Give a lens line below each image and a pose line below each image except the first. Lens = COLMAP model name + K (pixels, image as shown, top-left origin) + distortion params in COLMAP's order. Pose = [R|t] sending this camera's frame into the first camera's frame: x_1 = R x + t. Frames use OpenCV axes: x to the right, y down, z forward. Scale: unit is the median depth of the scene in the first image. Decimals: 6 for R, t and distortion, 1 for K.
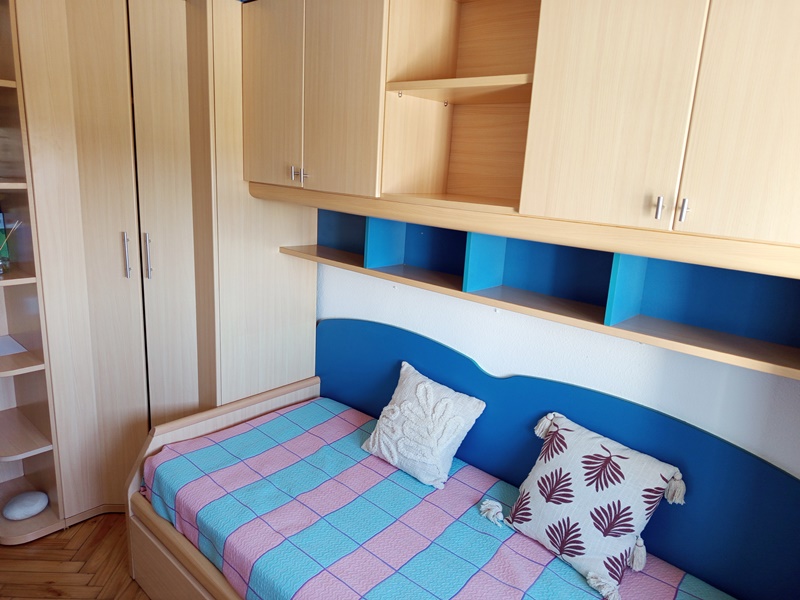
lens RADIAL K [[559.4, 0, 397.6], [0, 559.4, 298.2], [0, 0, 1]] dist [0.040044, -0.058268]
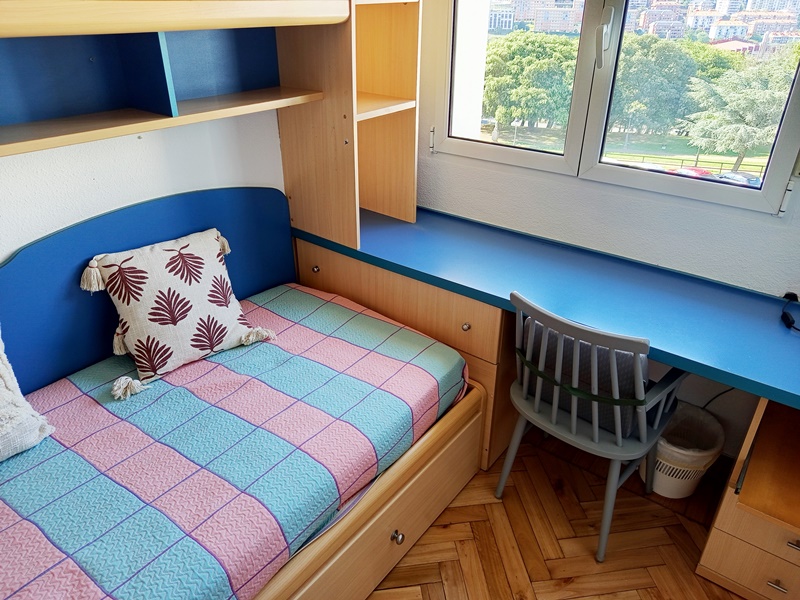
lens RADIAL K [[559.4, 0, 411.5], [0, 559.4, 288.5], [0, 0, 1]] dist [0.040044, -0.058268]
pose [[-0.098173, -0.501725, 0.859438, -0.584518], [0.223236, 0.830499, 0.510330, -0.097457], [-0.969808, 0.241958, 0.030471, 0.558713]]
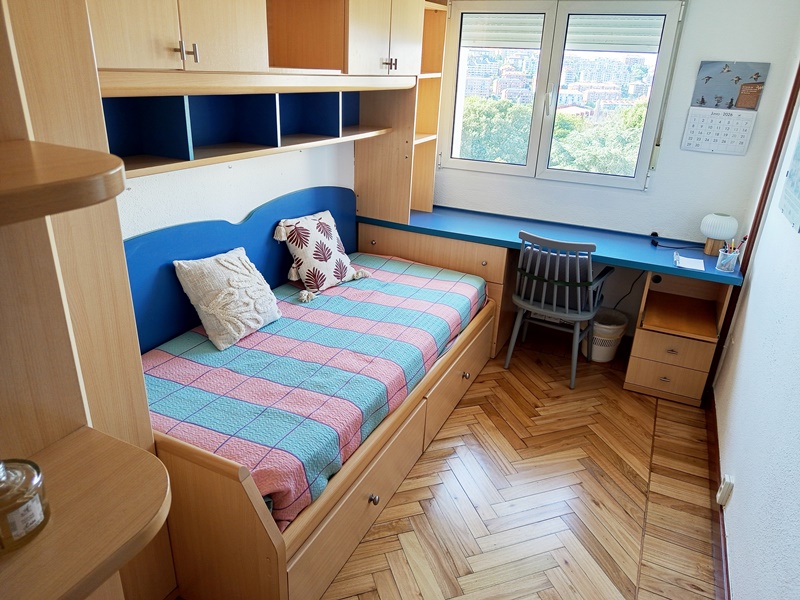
lens RADIAL K [[559.4, 0, 401.7], [0, 559.4, 292.3], [0, 0, 1]] dist [0.040044, -0.058268]
pose [[-0.294817, -0.412968, 0.861708, -1.236890], [0.175741, 0.862973, 0.473701, -0.291903], [-0.939254, 0.291093, -0.181843, 1.118535]]
